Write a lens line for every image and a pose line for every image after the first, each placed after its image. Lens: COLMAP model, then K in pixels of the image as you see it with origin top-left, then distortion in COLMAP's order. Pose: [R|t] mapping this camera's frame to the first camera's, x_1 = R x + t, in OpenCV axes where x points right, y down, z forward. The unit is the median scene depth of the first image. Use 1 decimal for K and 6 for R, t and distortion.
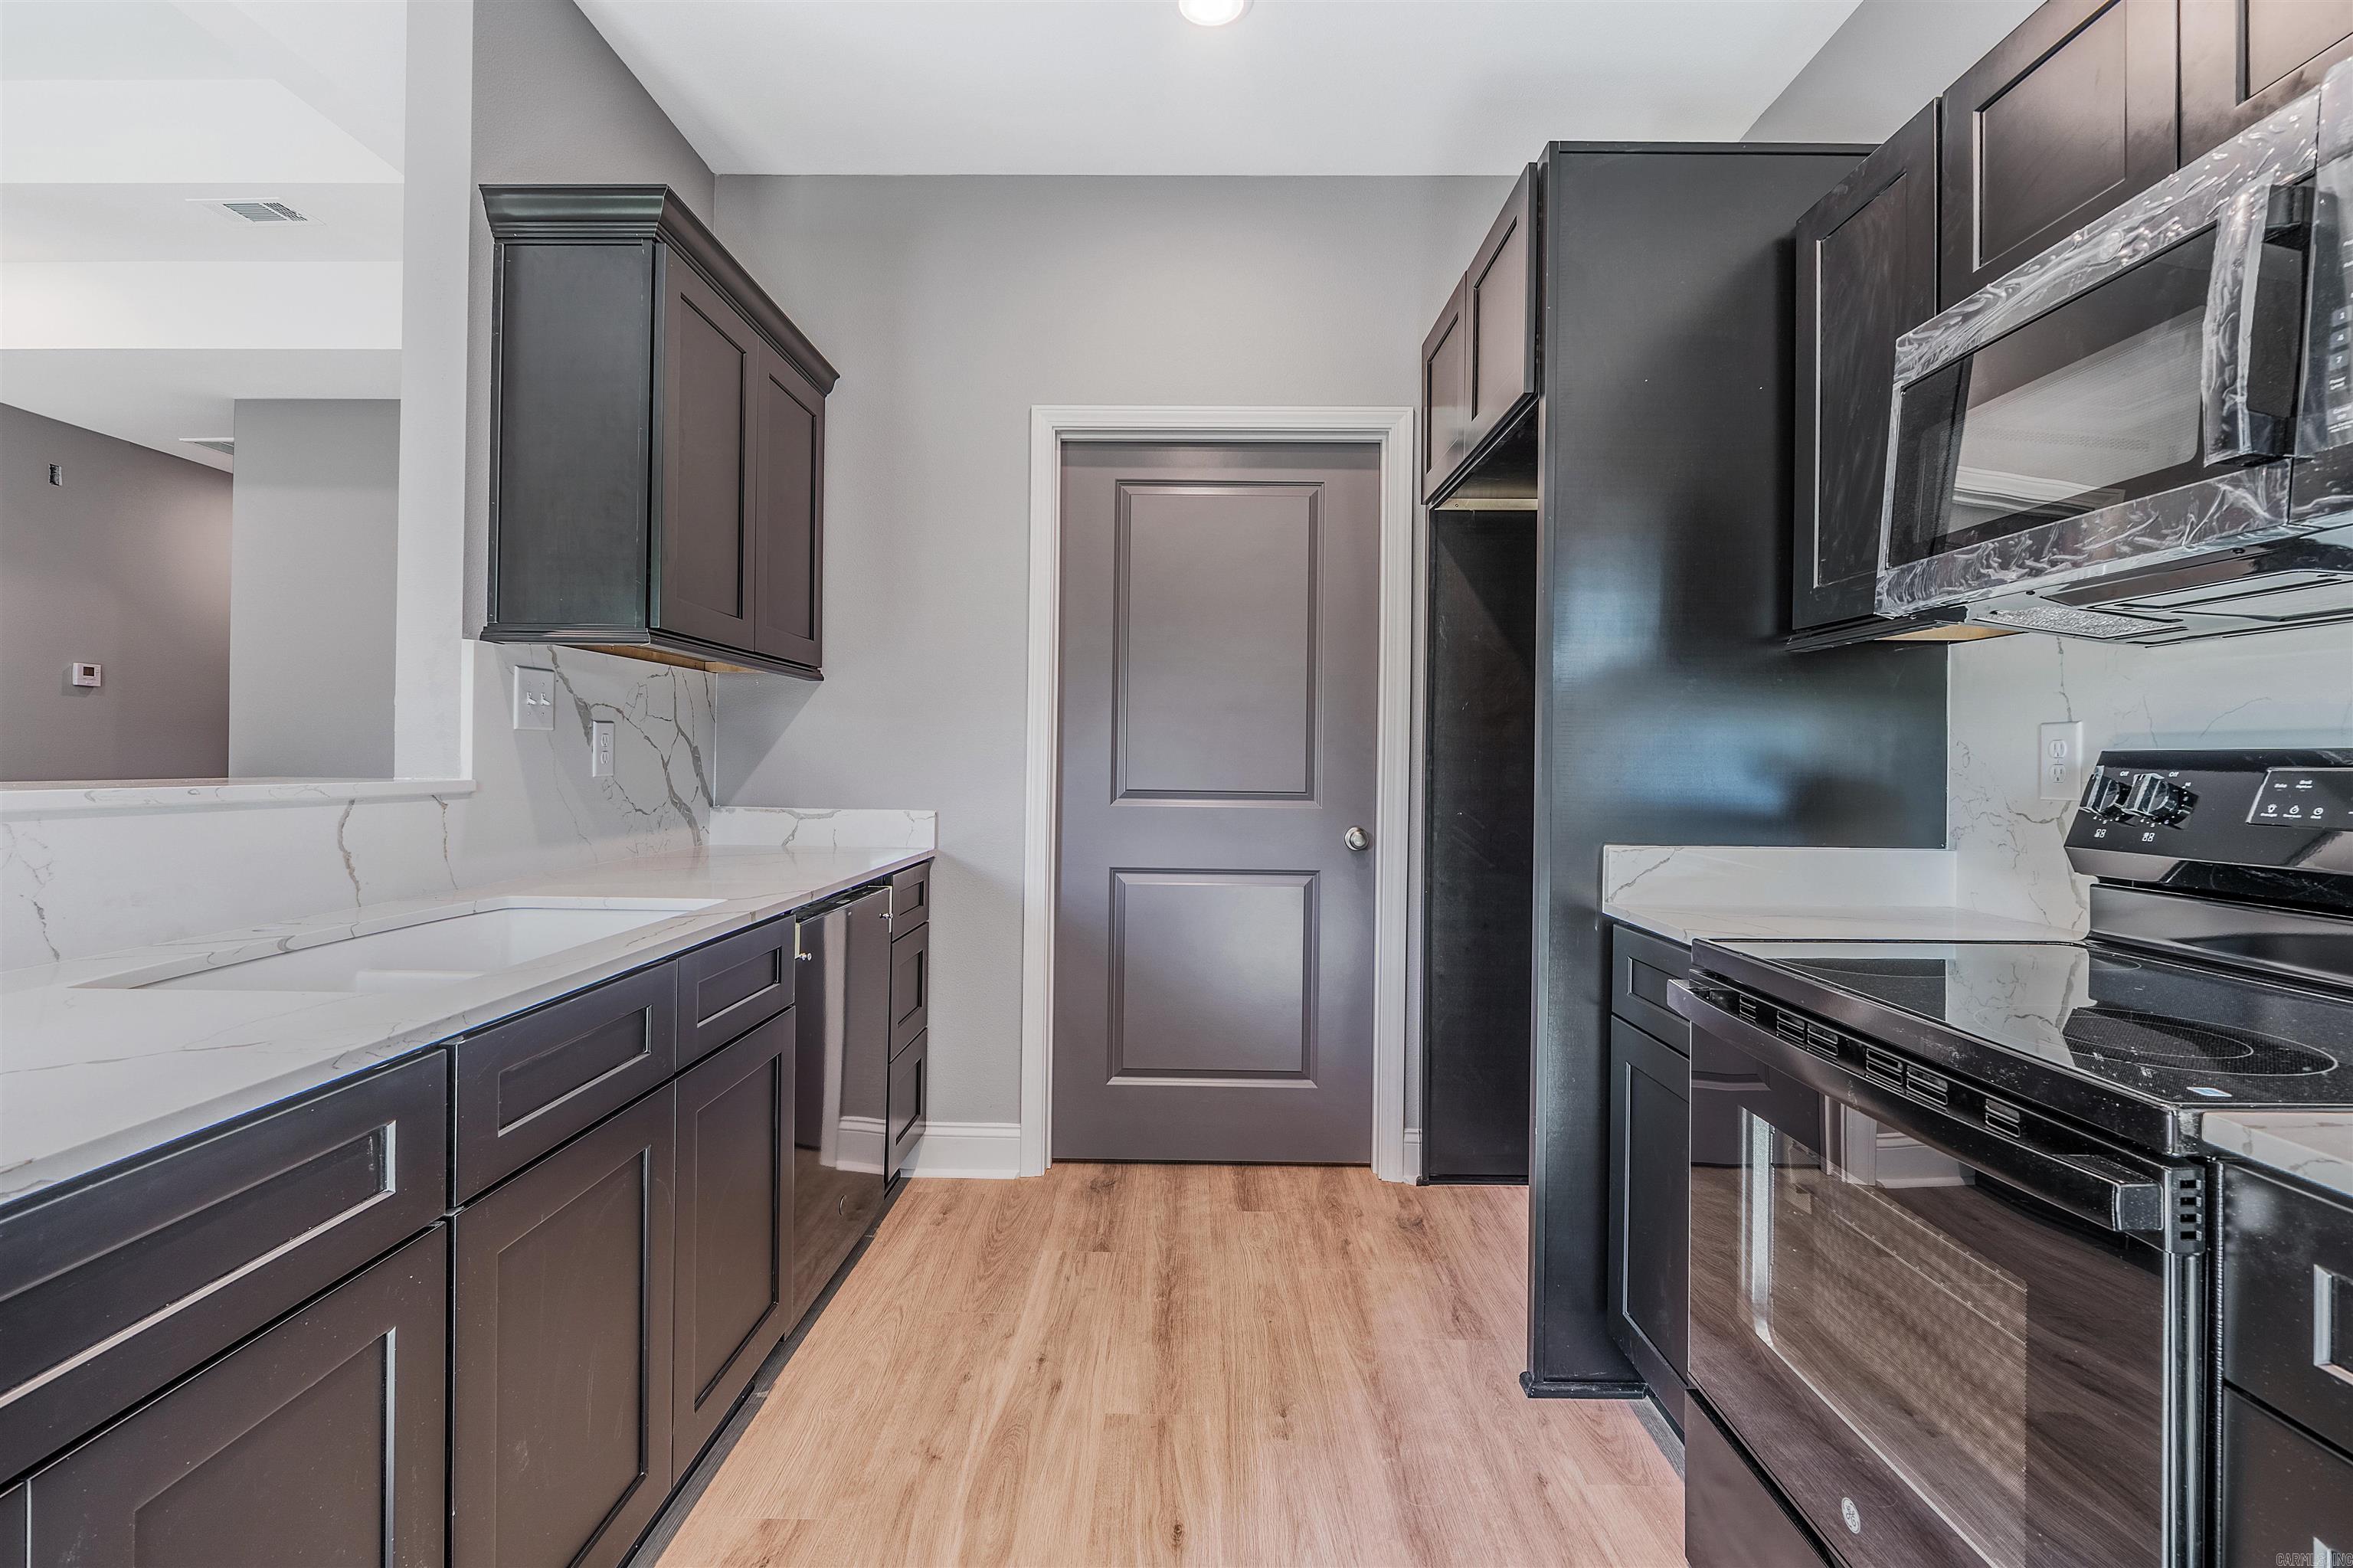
lens RADIAL K [[1090.7, 0, 1183.7], [0, 1090.7, 757.2], [0, 0, 1]] dist [-0.006328, -0.001256]
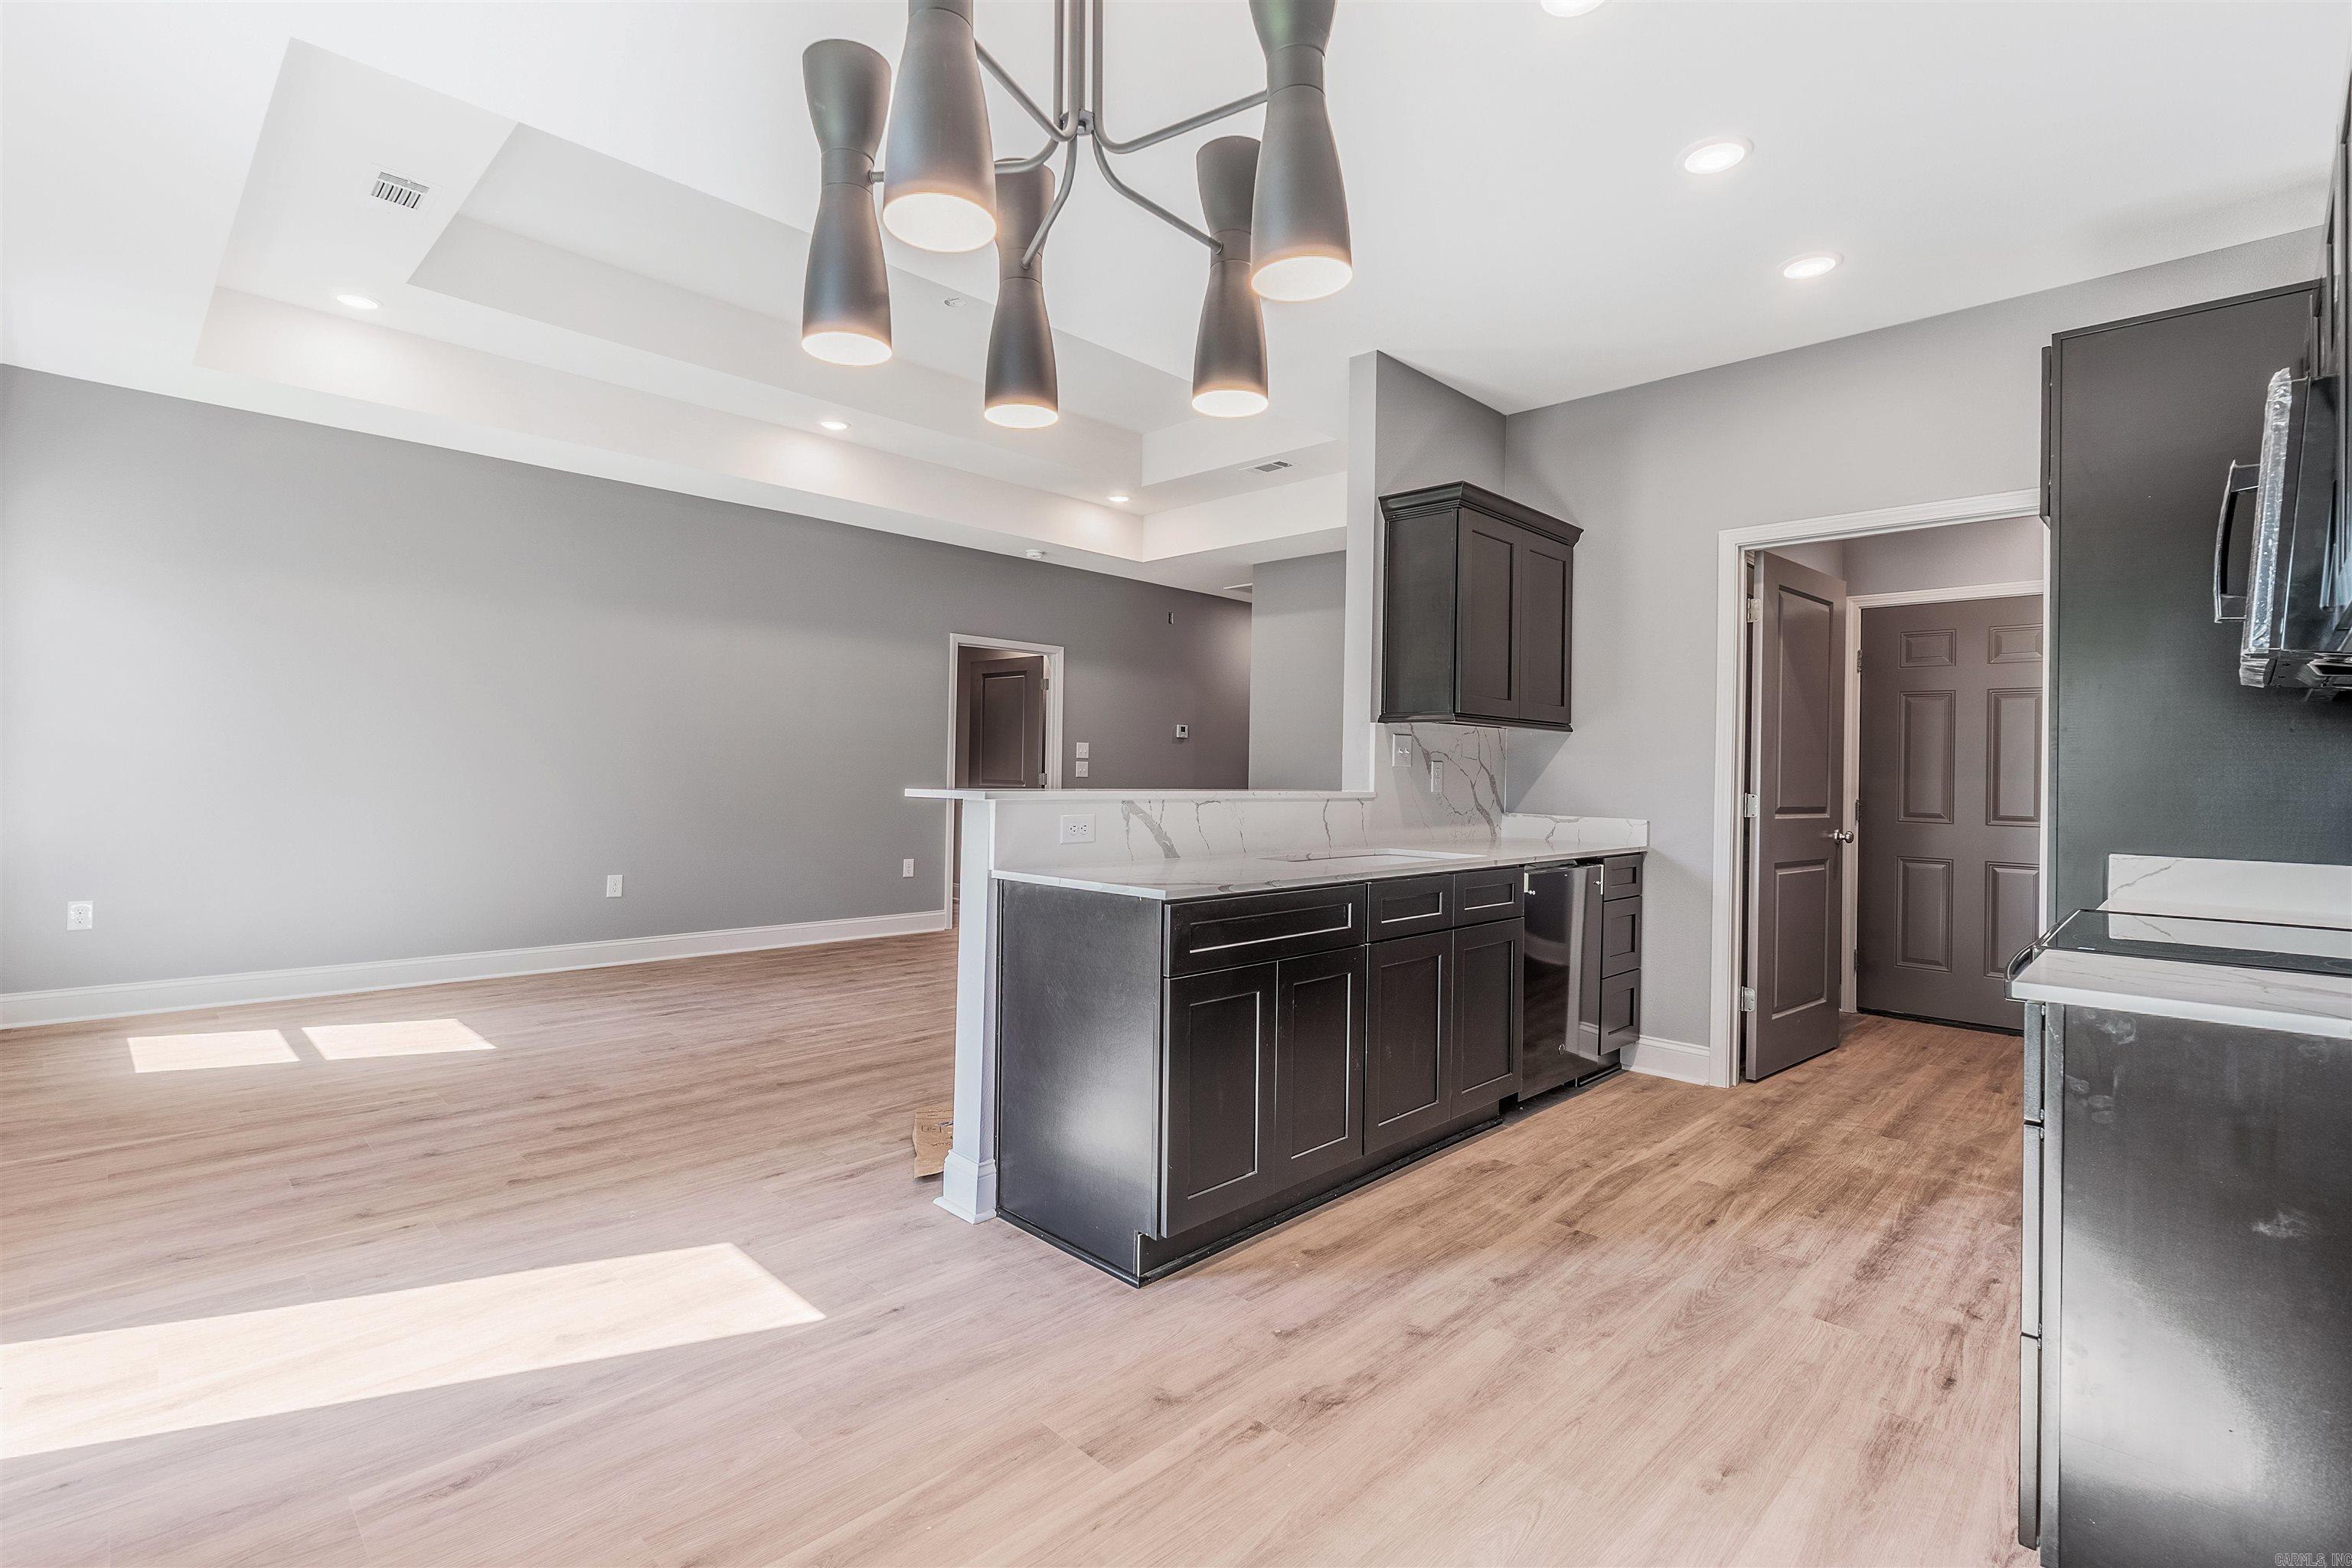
lens RADIAL K [[1090.7, 0, 1159.0], [0, 1090.7, 773.6], [0, 0, 1]] dist [-0.000601, -0.000674]
pose [[0.715404, 0.002103, -0.698707, 0.459385], [-0.007315, 0.999963, -0.004480, -0.001537], [0.698672, 0.008316, 0.715394, -0.704789]]
